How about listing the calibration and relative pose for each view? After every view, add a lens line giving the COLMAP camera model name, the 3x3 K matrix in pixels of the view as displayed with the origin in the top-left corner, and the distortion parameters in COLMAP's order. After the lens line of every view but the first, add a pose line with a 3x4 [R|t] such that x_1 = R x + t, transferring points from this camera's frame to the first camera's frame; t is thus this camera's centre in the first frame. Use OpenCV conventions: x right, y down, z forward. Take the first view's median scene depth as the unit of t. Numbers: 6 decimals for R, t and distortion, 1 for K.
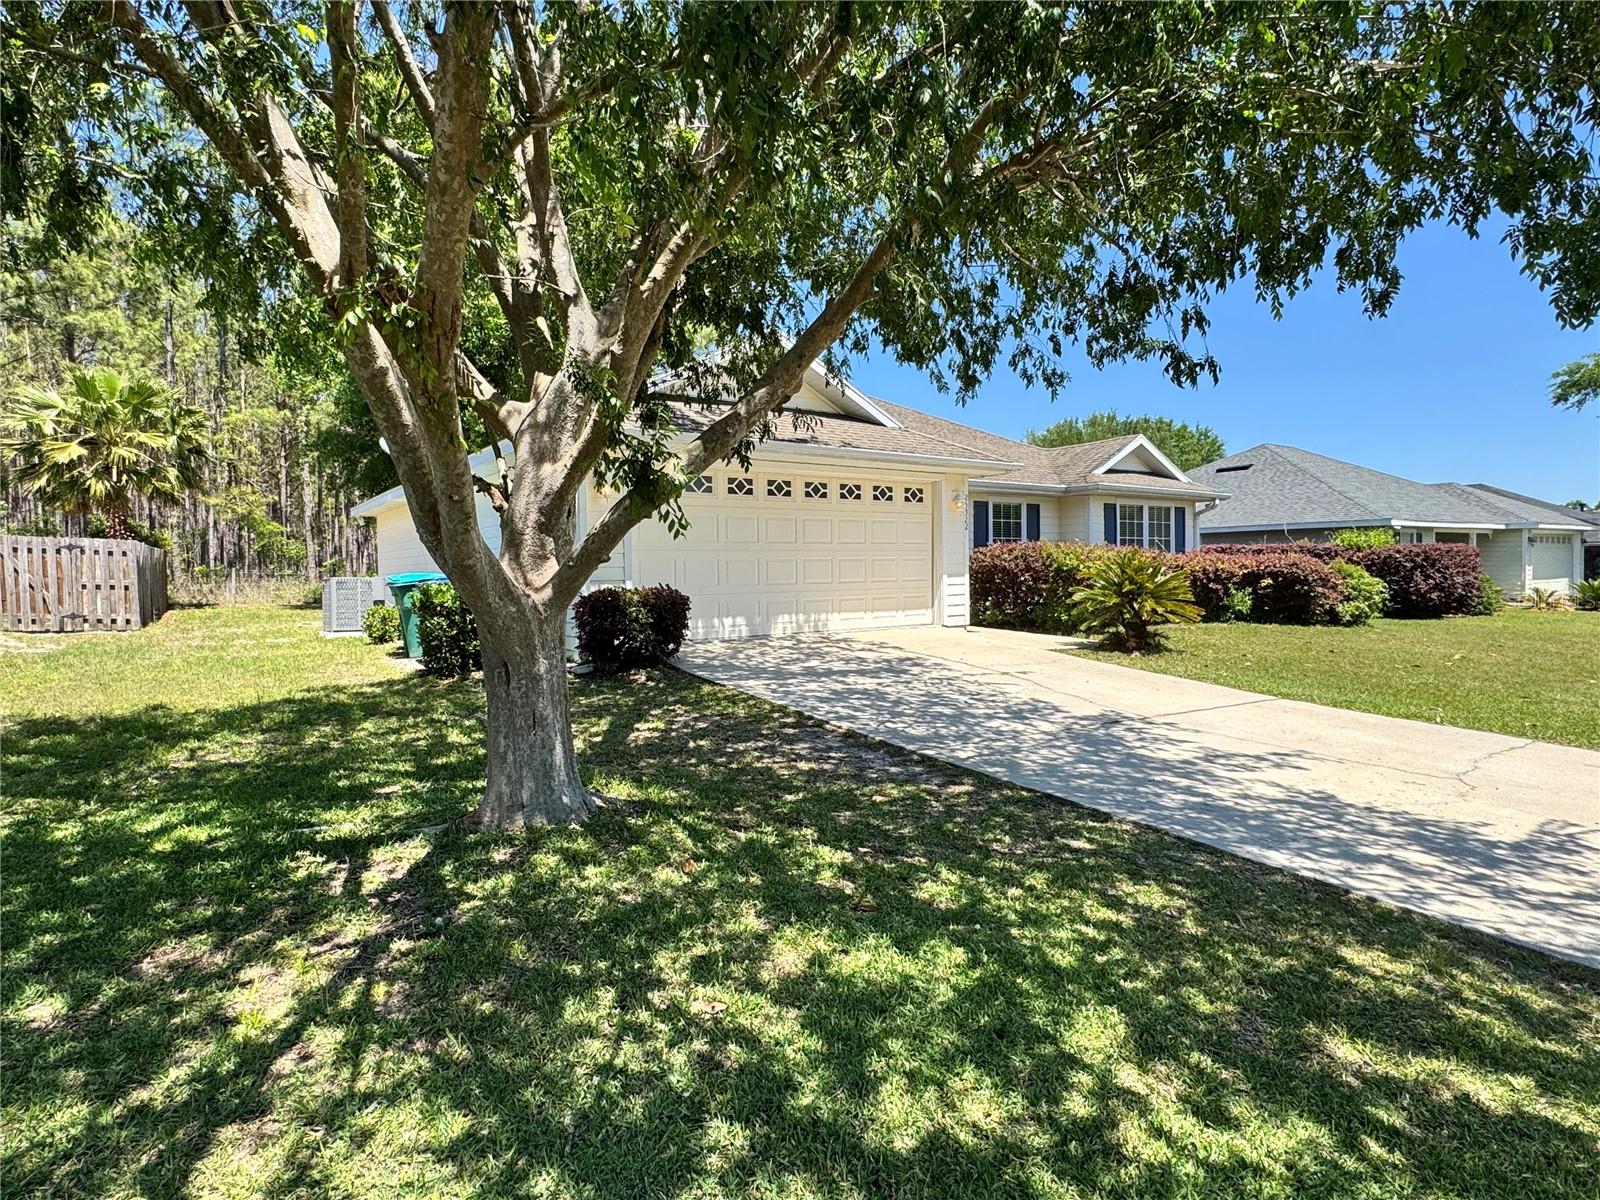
lens RADIAL K [[840.8, 0, 800.0], [0, 840.8, 600.0], [0, 0, 1]] dist [-0.009557, 0.000346]
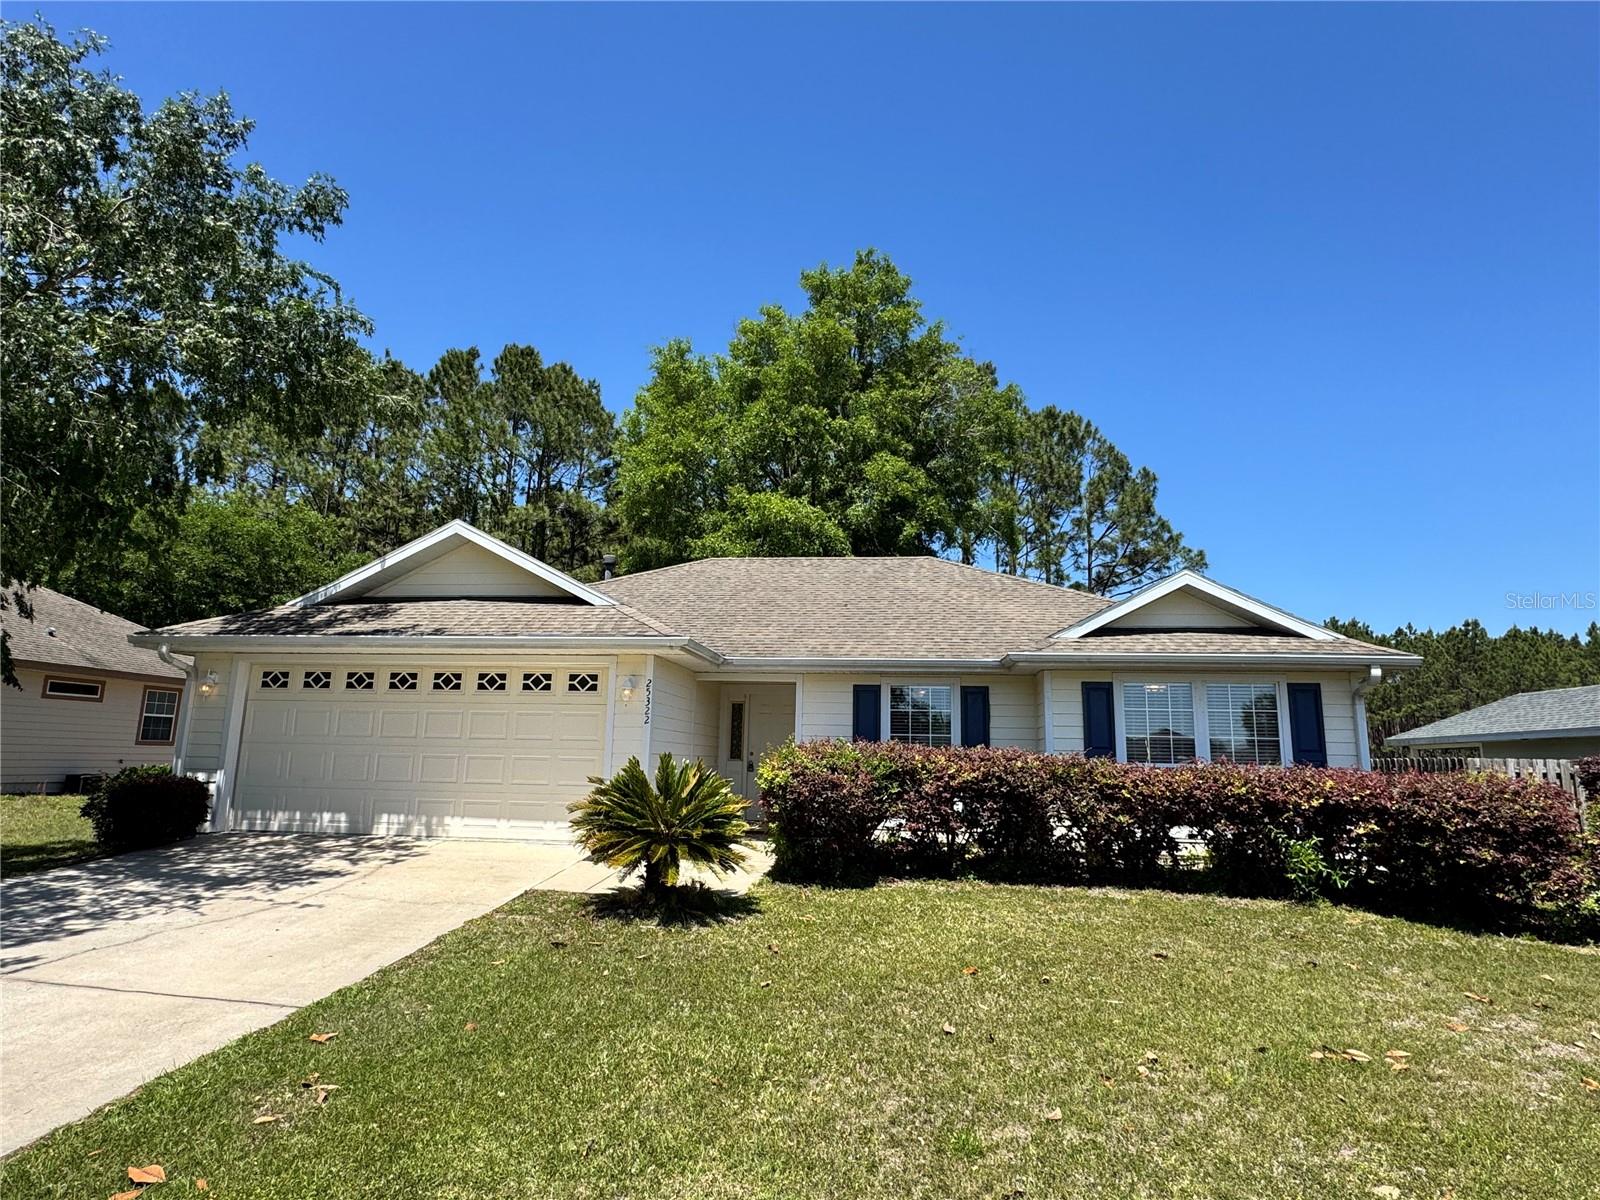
lens RADIAL K [[840.8, 0, 800.0], [0, 840.8, 600.0], [0, 0, 1]] dist [-0.009557, 0.000346]
pose [[0.744520, -0.099429, -0.660155, 0.673756], [-0.053087, 0.976898, -0.207006, -0.032778], [0.665486, 0.189166, 0.722042, 0.401647]]
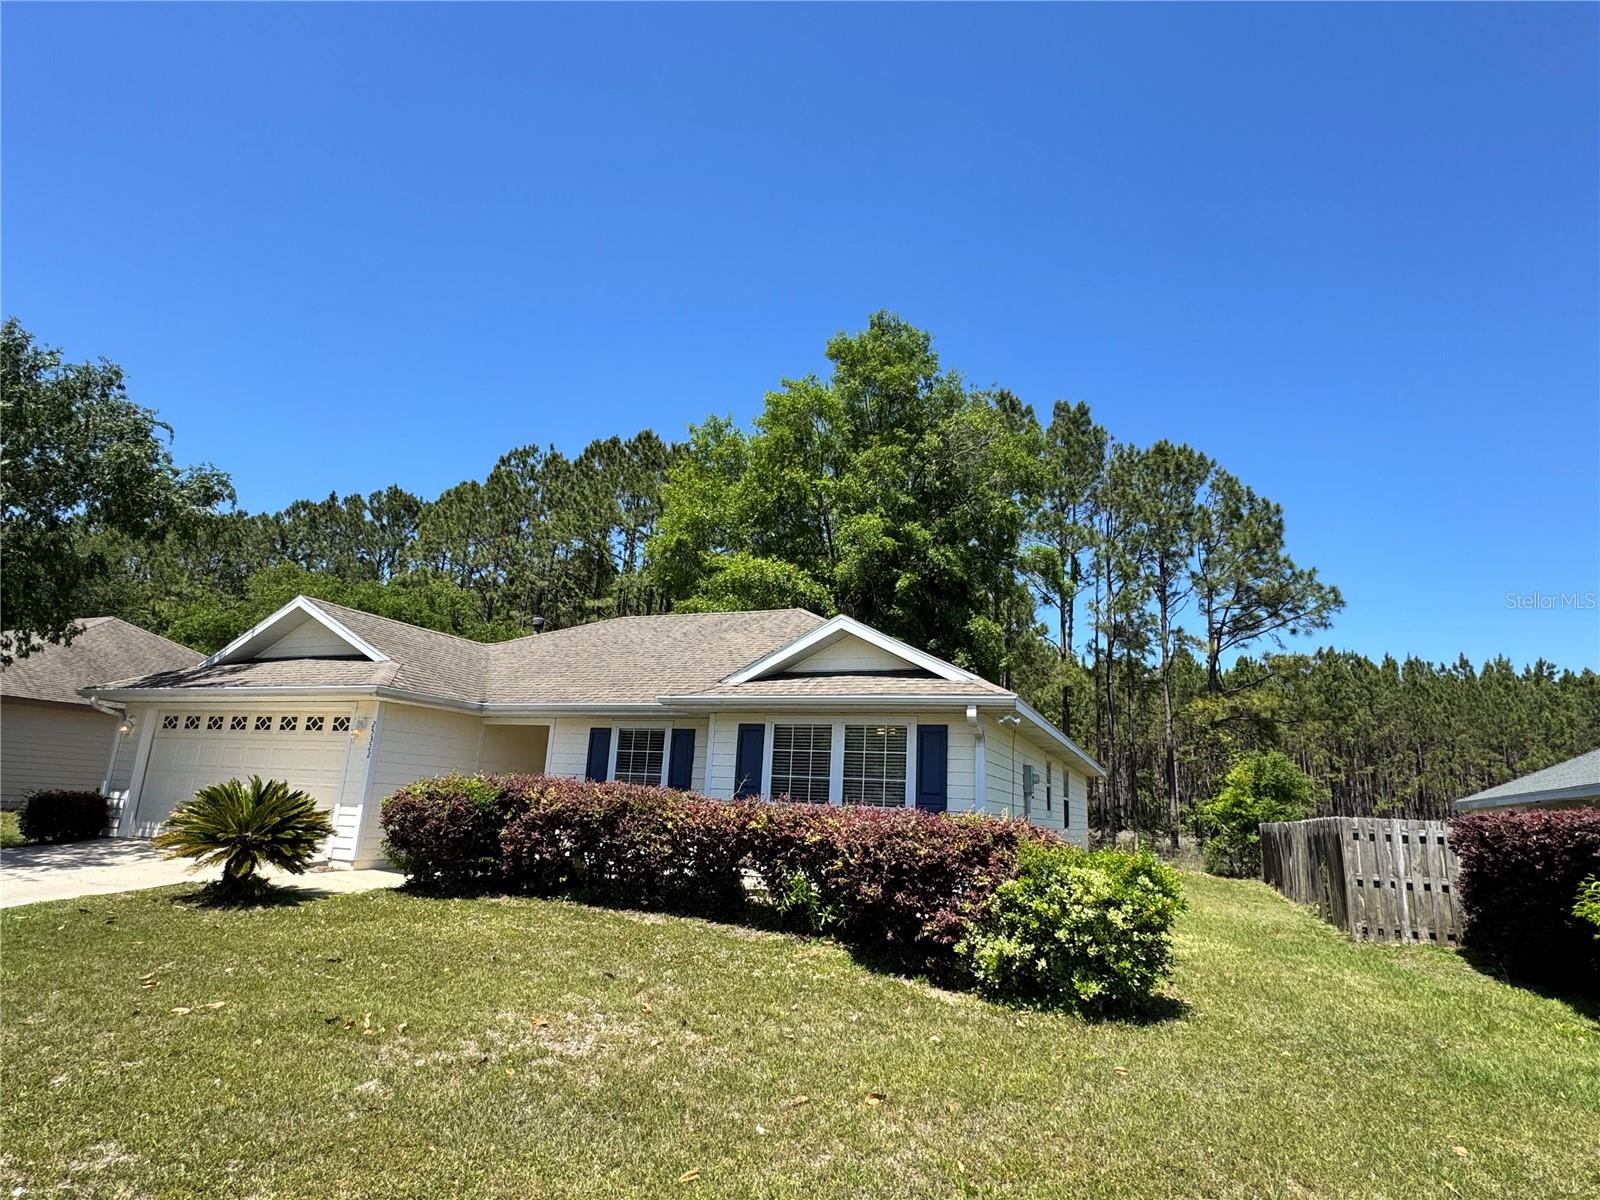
lens RADIAL K [[840.8, 0, 800.0], [0, 840.8, 600.0], [0, 0, 1]] dist [-0.009557, 0.000346]
pose [[0.533943, -0.170132, -0.828227, 1.032802], [-0.085728, 0.963606, -0.253209, -0.045264], [0.841163, 0.206201, 0.499925, 0.719342]]
